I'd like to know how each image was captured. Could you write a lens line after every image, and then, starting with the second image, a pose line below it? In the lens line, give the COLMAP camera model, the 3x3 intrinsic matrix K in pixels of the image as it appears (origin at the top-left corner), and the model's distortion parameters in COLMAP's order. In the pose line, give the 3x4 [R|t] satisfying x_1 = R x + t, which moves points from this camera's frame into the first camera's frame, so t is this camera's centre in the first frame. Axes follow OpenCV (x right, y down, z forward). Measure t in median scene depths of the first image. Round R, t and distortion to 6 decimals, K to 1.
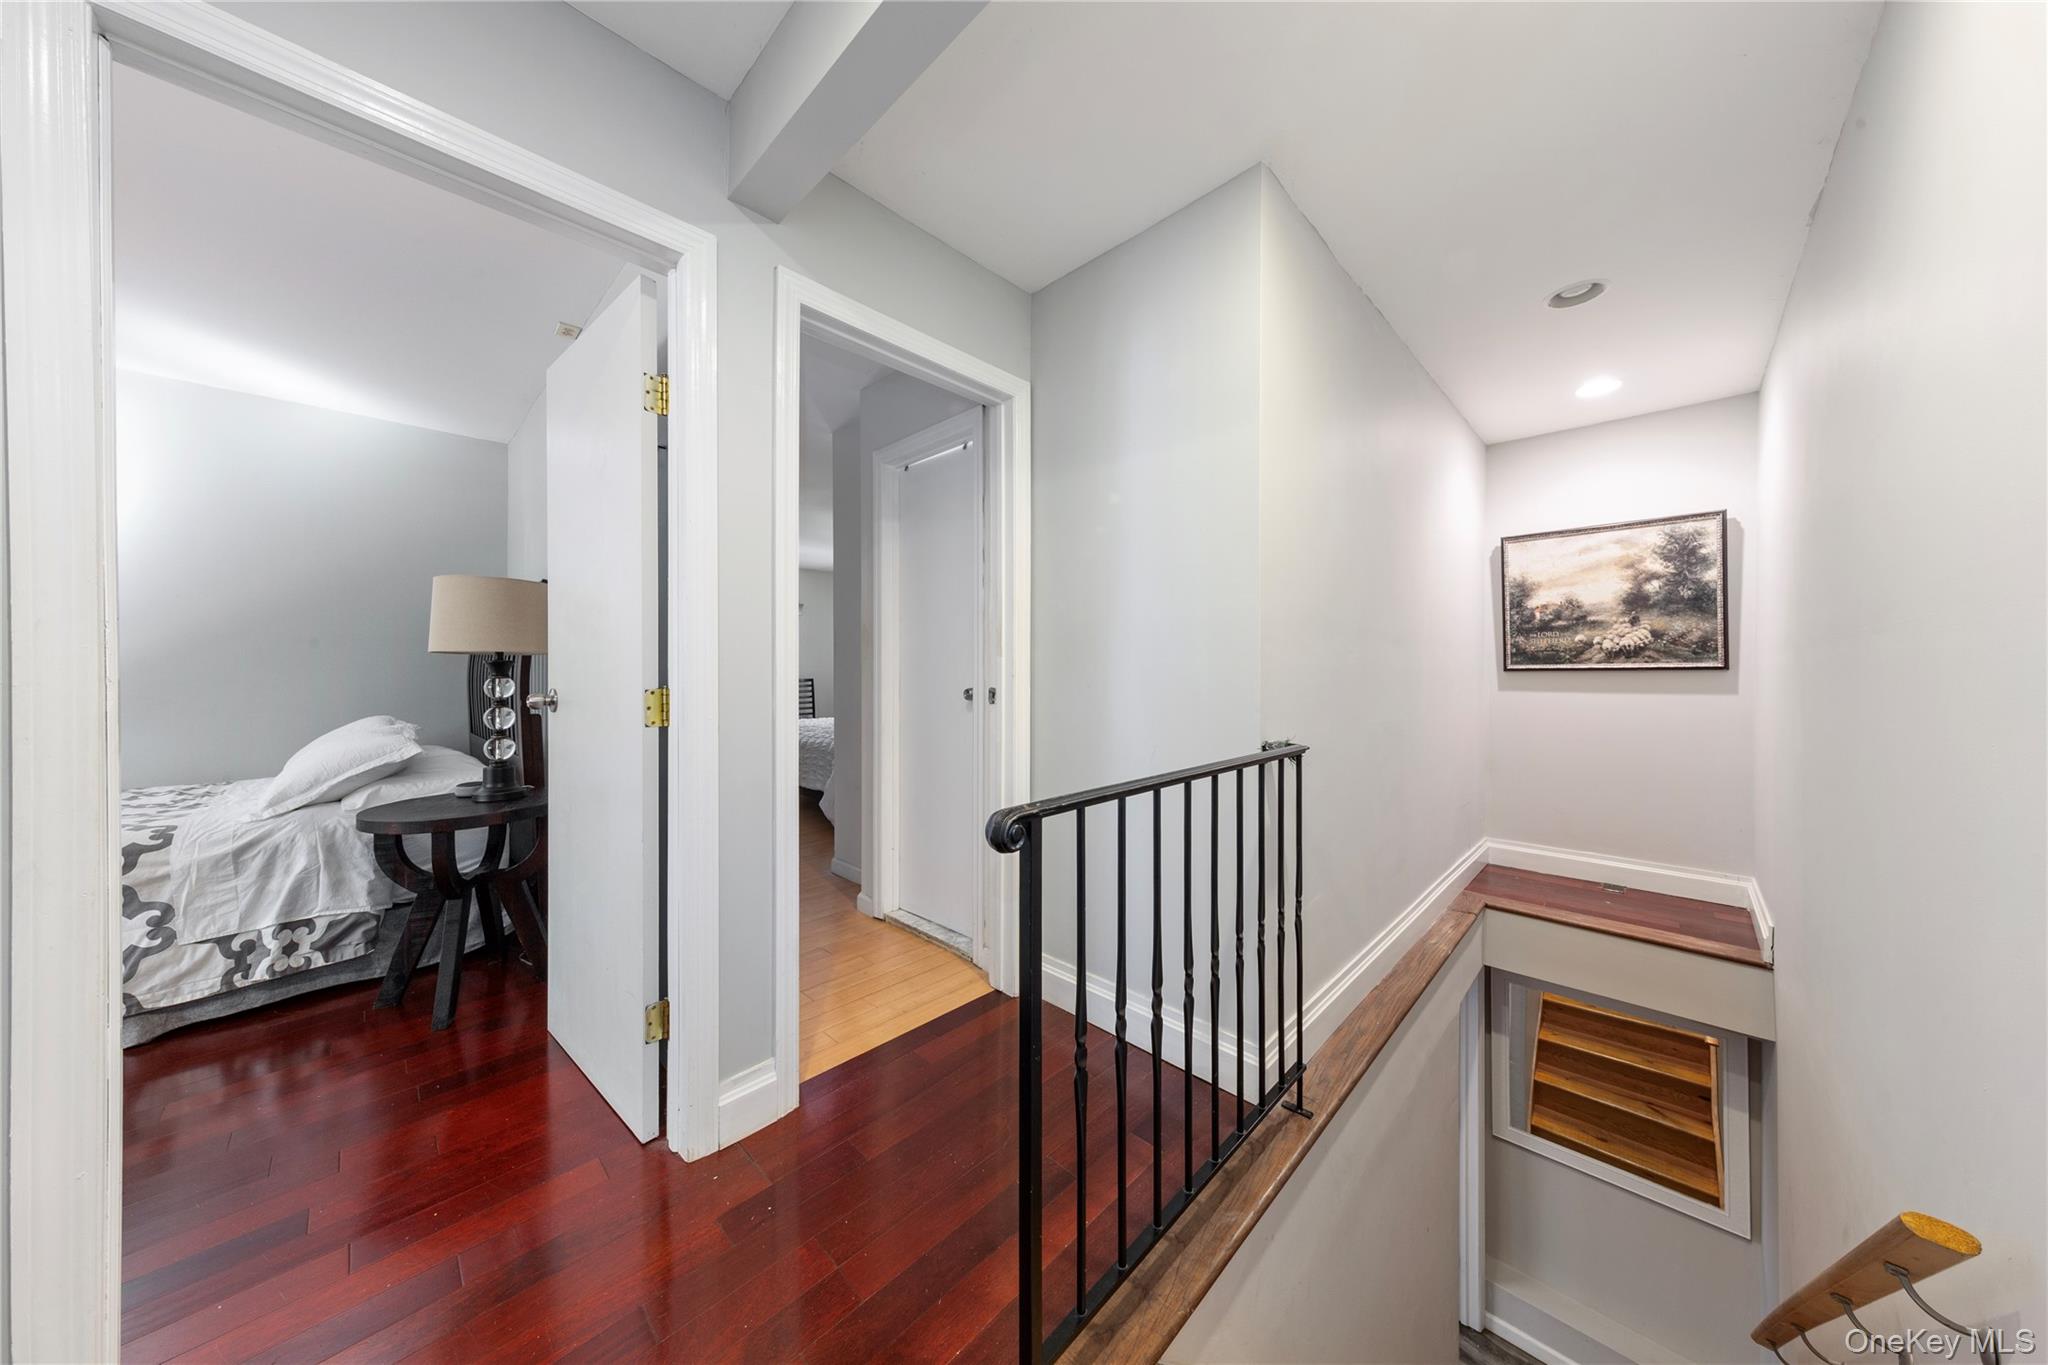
lens RADIAL K [[646.5, 0, 1025.8], [0, 646.5, 672.5], [0, 0, 1]] dist [0.000572, 0.000020]
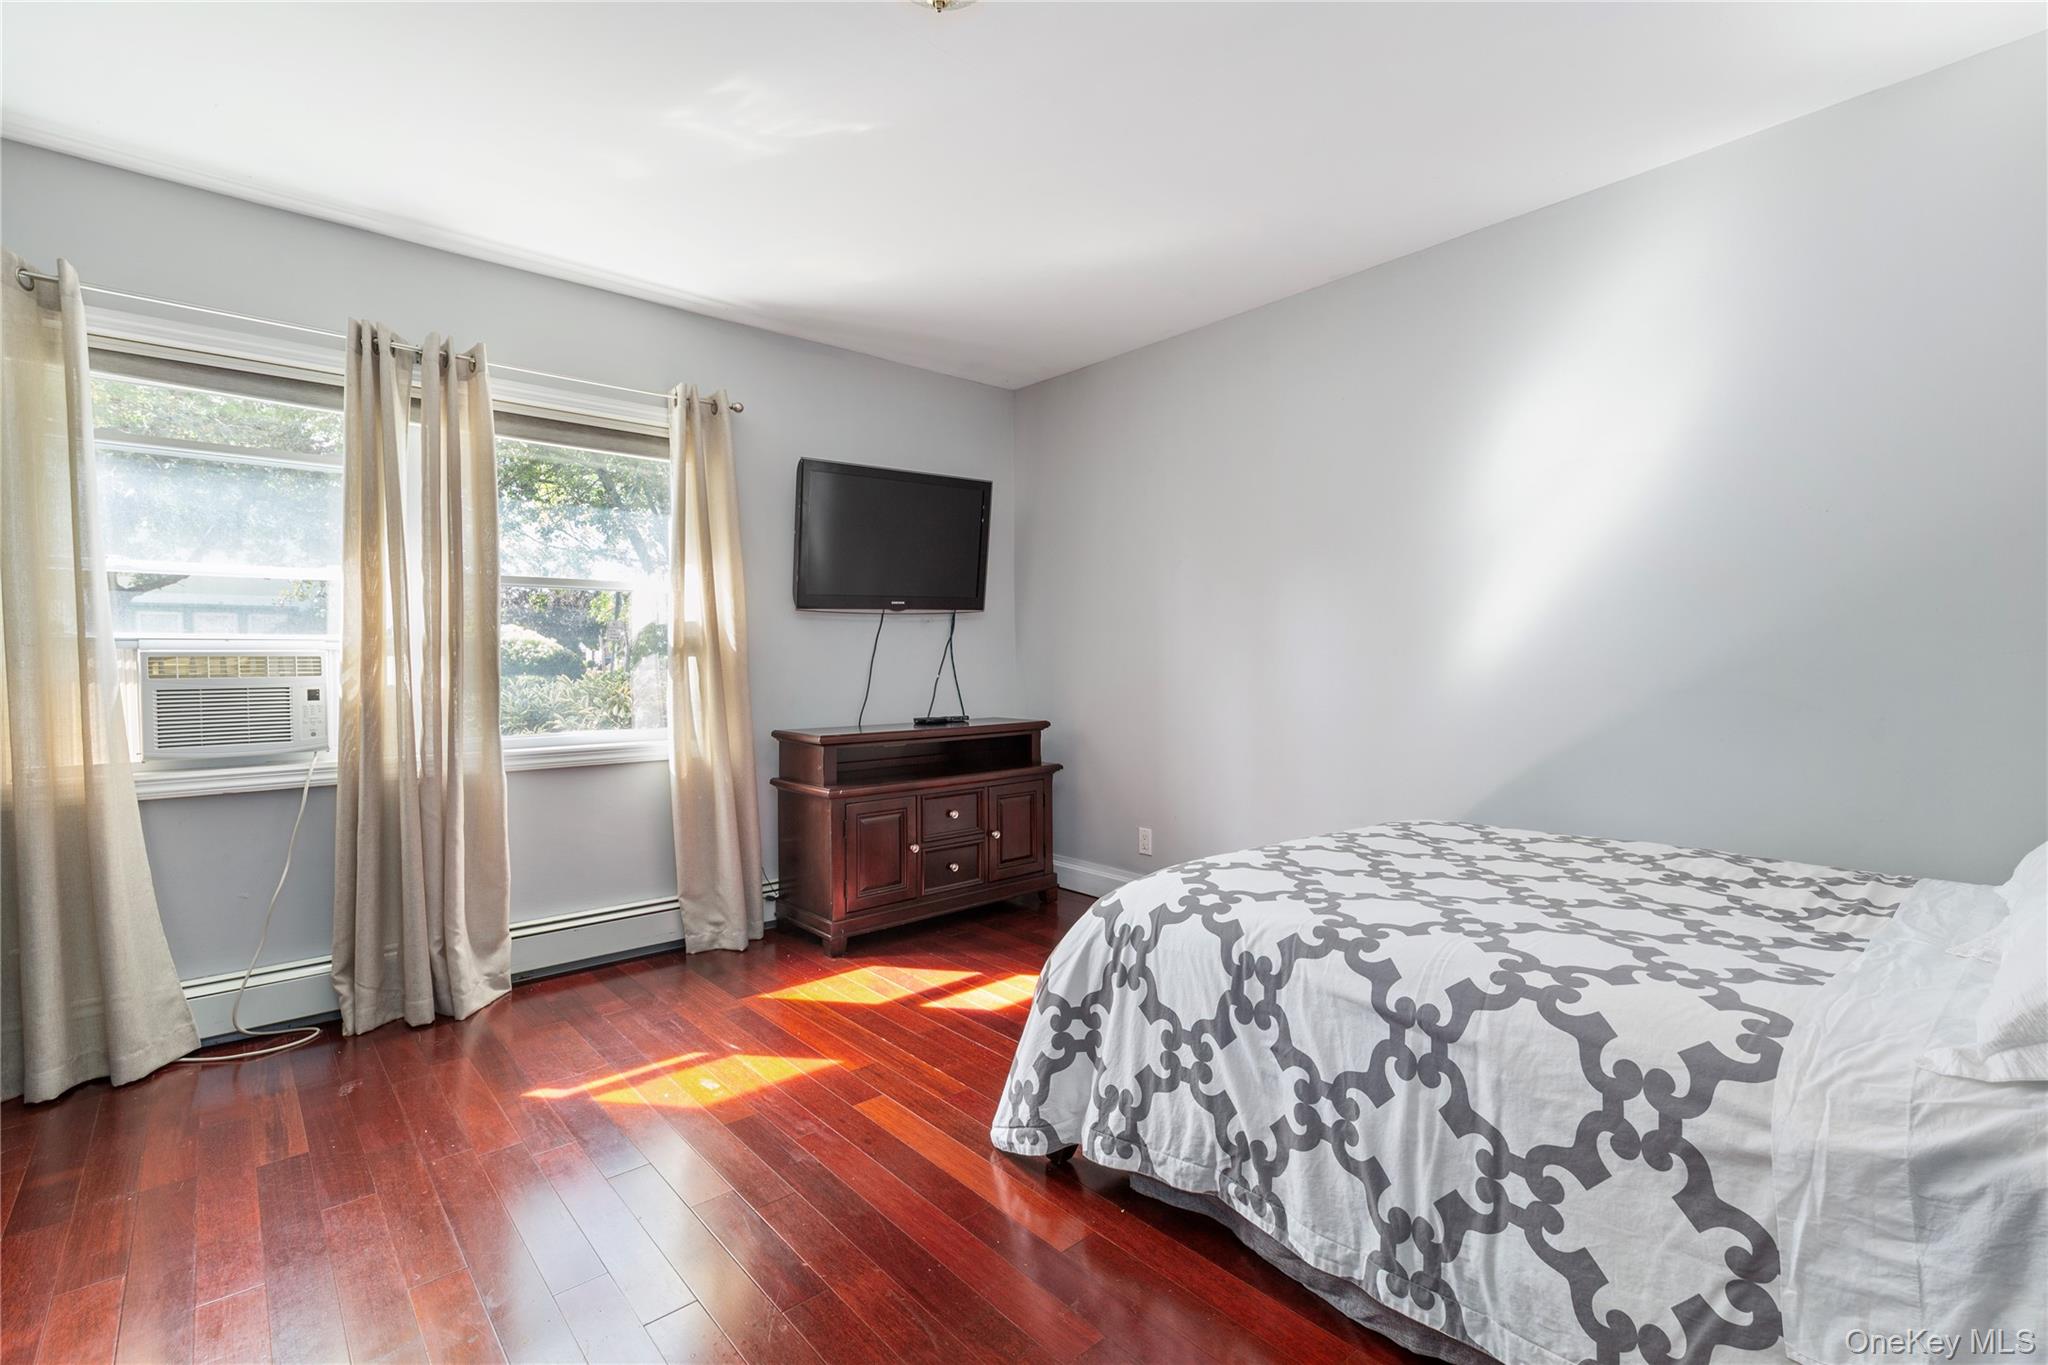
lens RADIAL K [[929.3, 0, 1026.0], [0, 929.3, 677.2], [0, 0, 1]] dist [0.000815, -0.000110]
pose [[-0.077574, 0.013733, -0.996892, -0.714337], [0.006724, 0.999890, 0.013251, 0.009108], [0.996964, -0.005675, -0.077657, 0.583064]]
